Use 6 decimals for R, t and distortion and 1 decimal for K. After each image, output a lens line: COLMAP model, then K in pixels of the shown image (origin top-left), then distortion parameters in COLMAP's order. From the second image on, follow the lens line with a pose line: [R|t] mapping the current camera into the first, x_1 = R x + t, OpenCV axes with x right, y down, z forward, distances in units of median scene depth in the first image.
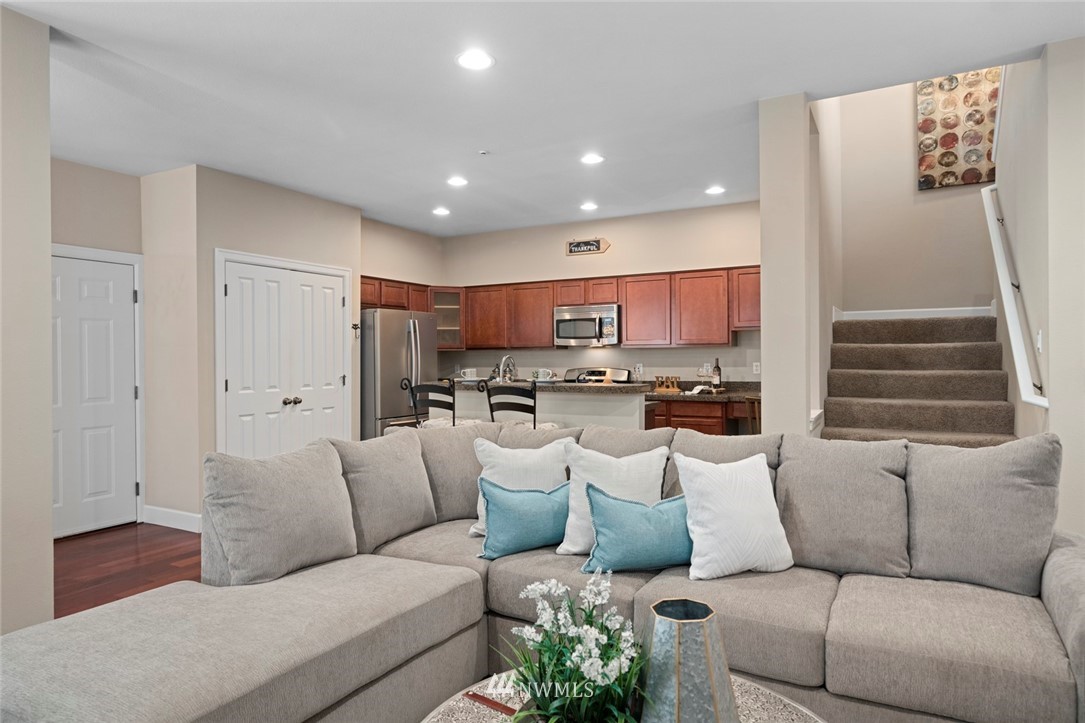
lens RADIAL K [[647.4, 0, 541.3], [0, 647.4, 359.1], [0, 0, 1]] dist [-0.002947, -0.003755]
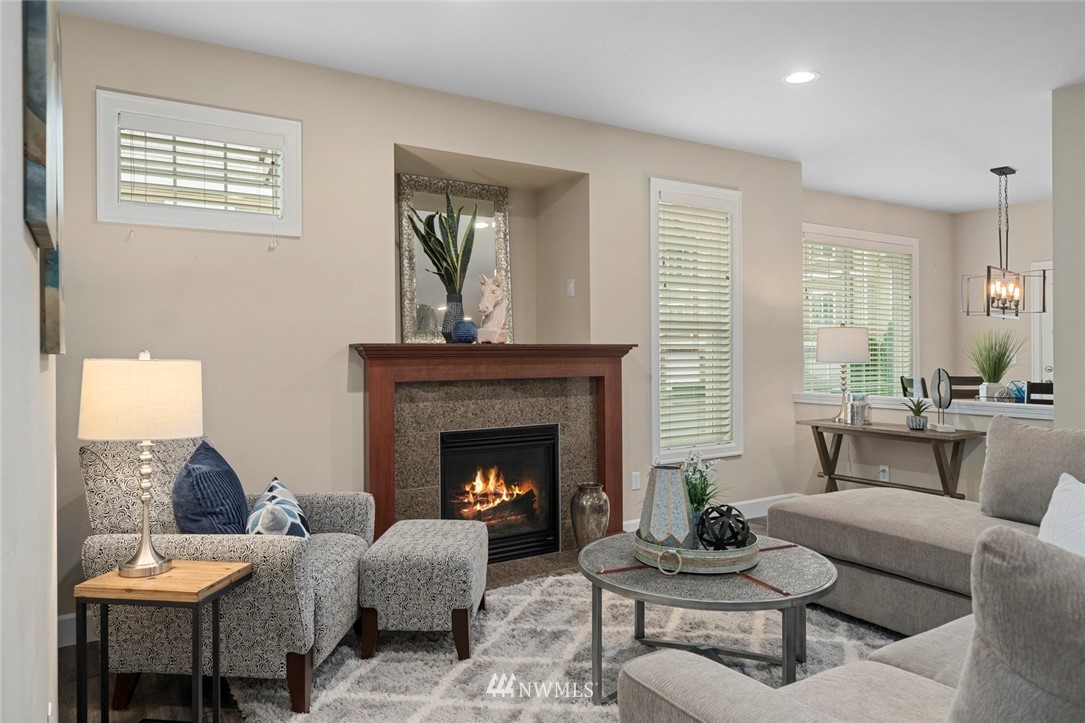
lens RADIAL K [[725.9, 0, 551.3], [0, 725.9, 346.9], [0, 0, 1]] dist [0.001809, 0.001467]
pose [[-0.475992, 0.005852, -0.879430, 0.446761], [0.008039, 0.999965, 0.002303, -0.001902], [0.879413, -0.005973, -0.476023, 0.325462]]
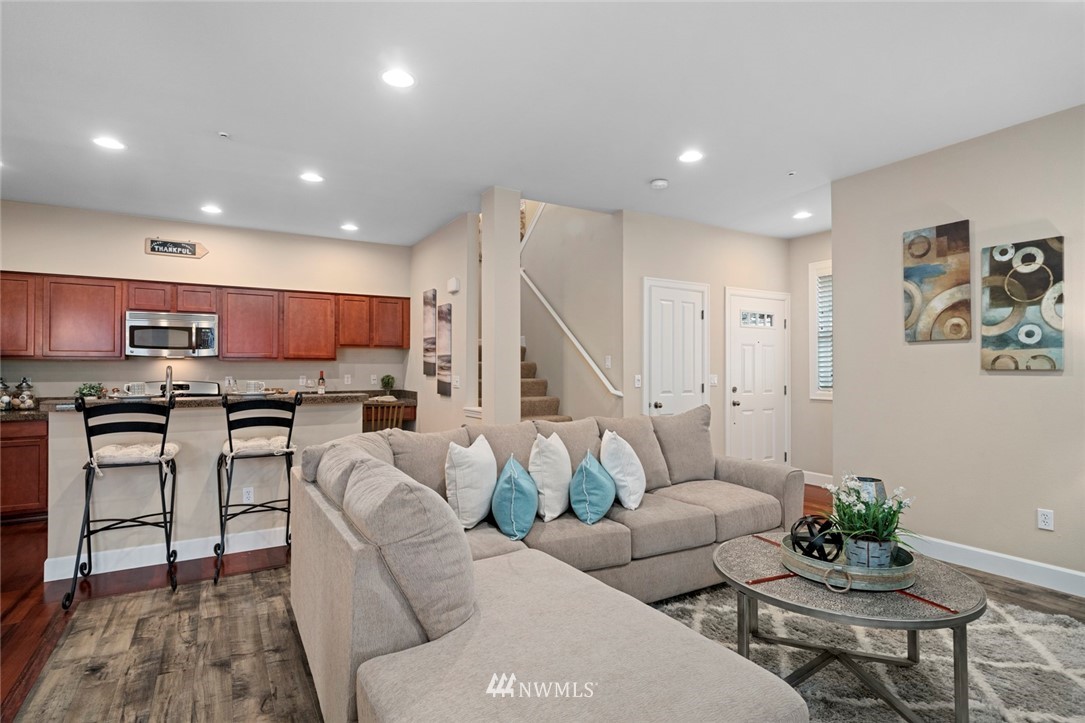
lens RADIAL K [[550.3, 0, 535.2], [0, 550.3, 362.8], [0, 0, 1]] dist [0.012254, 0.000618]
pose [[0.516745, 0.016982, 0.855971, -0.368897], [-0.000161, 0.999805, -0.019739, 0.003208], [-0.856140, 0.010062, 0.516647, 0.181931]]
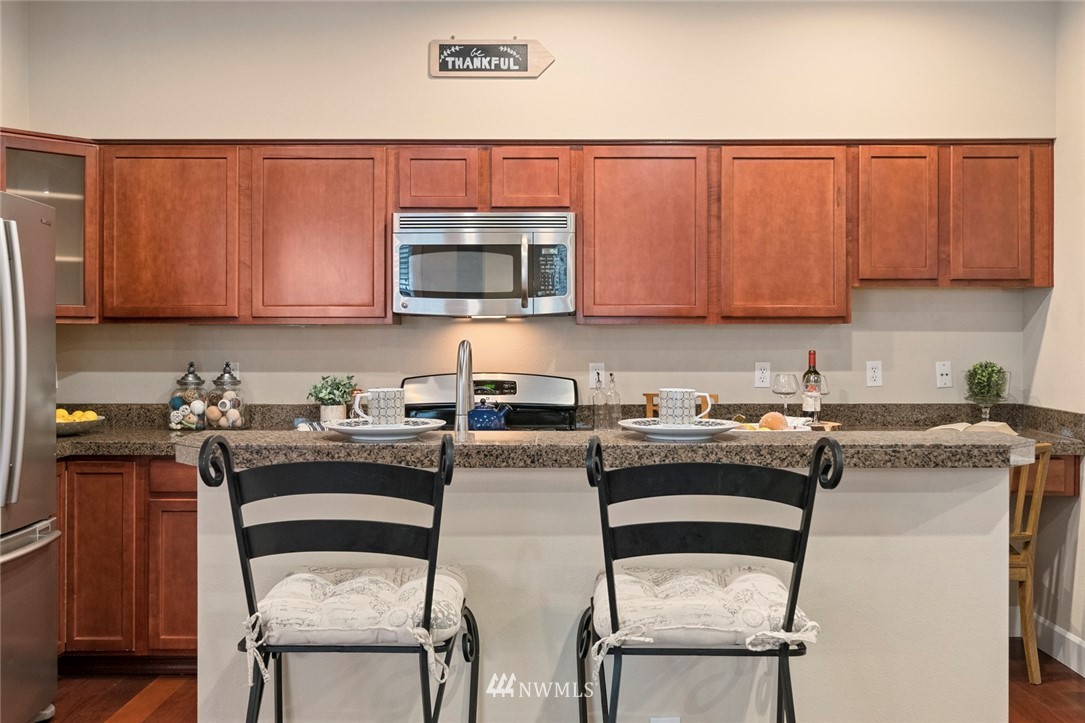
lens RADIAL K [[1102.7, 0, 565.8], [0, 1102.7, 341.4], [0, 0, 1]] dist [-0.002612, 0.000000]
pose [[0.877958, 0.006966, 0.478687, -0.223345], [-0.005776, 0.999975, -0.003957, -0.003894], [-0.478703, 0.000709, 0.877977, 0.445097]]
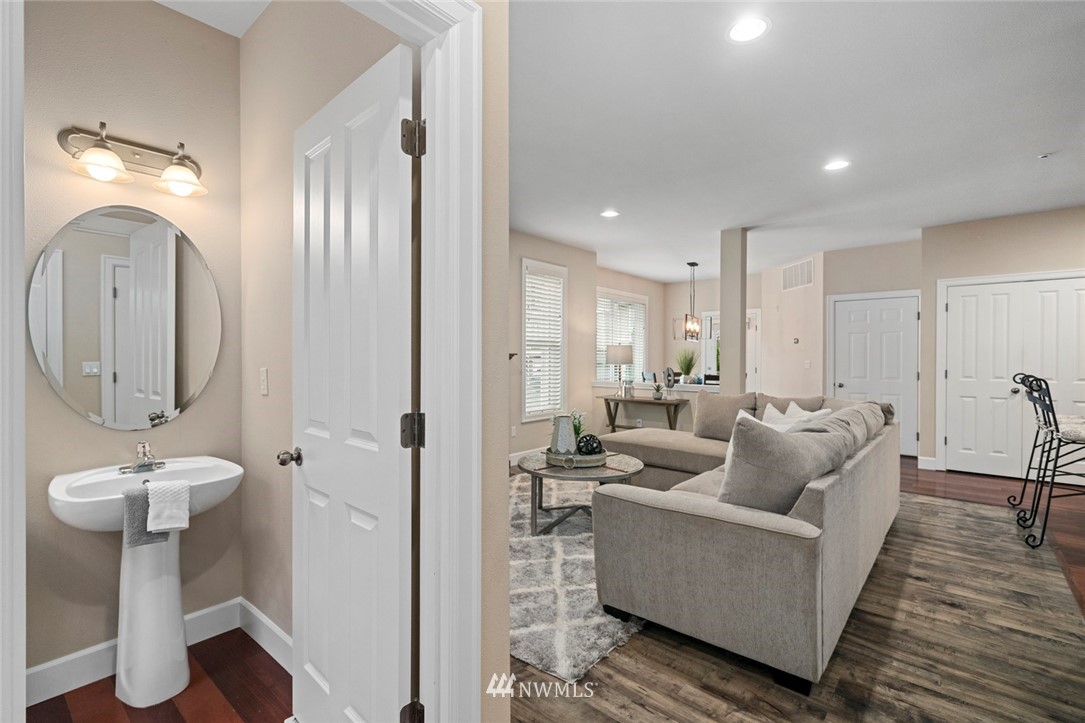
lens RADIAL K [[488.7, 0, 545.7], [0, 488.7, 360.1], [0, 0, 1]] dist [-0.000725, 0.000165]
pose [[-0.193960, 0.015375, -0.980889, 0.601505], [-0.002275, 0.999867, 0.016123, -0.004572], [0.981007, 0.005358, -0.193900, 0.271232]]
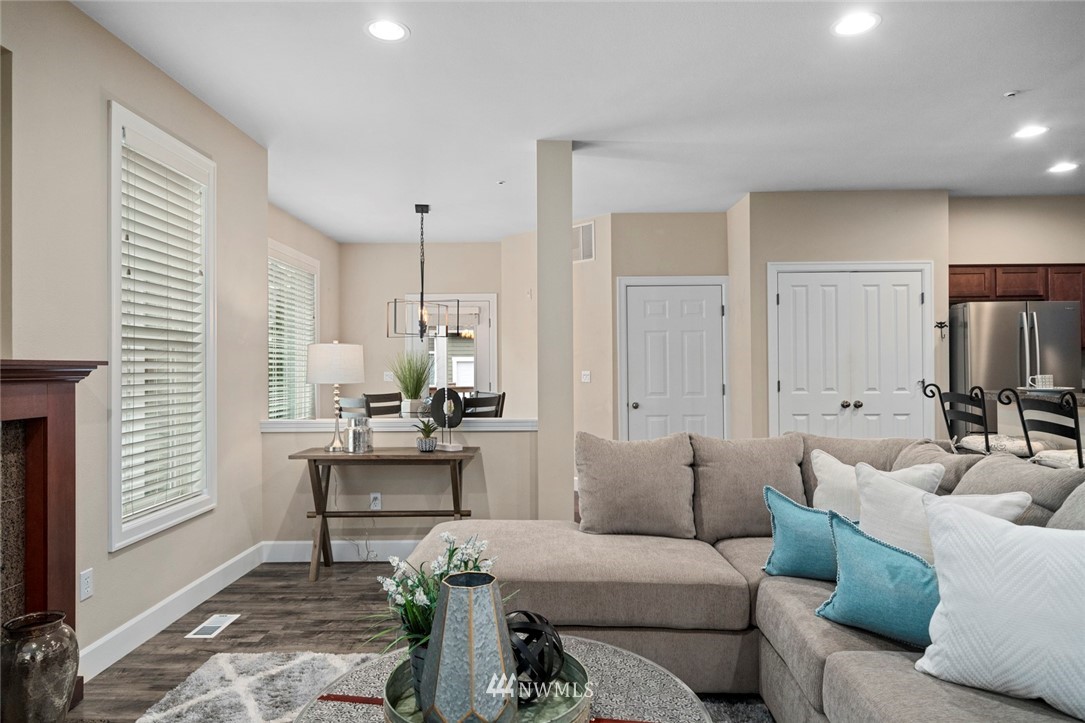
lens RADIAL K [[647.4, 0, 540.0], [0, 647.4, 358.7], [0, 0, 1]] dist [-0.002947, -0.003755]
pose [[0.464969, -0.006033, -0.885306, 0.238646], [0.002685, 0.999982, -0.005405, -0.000746], [0.885323, 0.000136, 0.464977, 0.104412]]
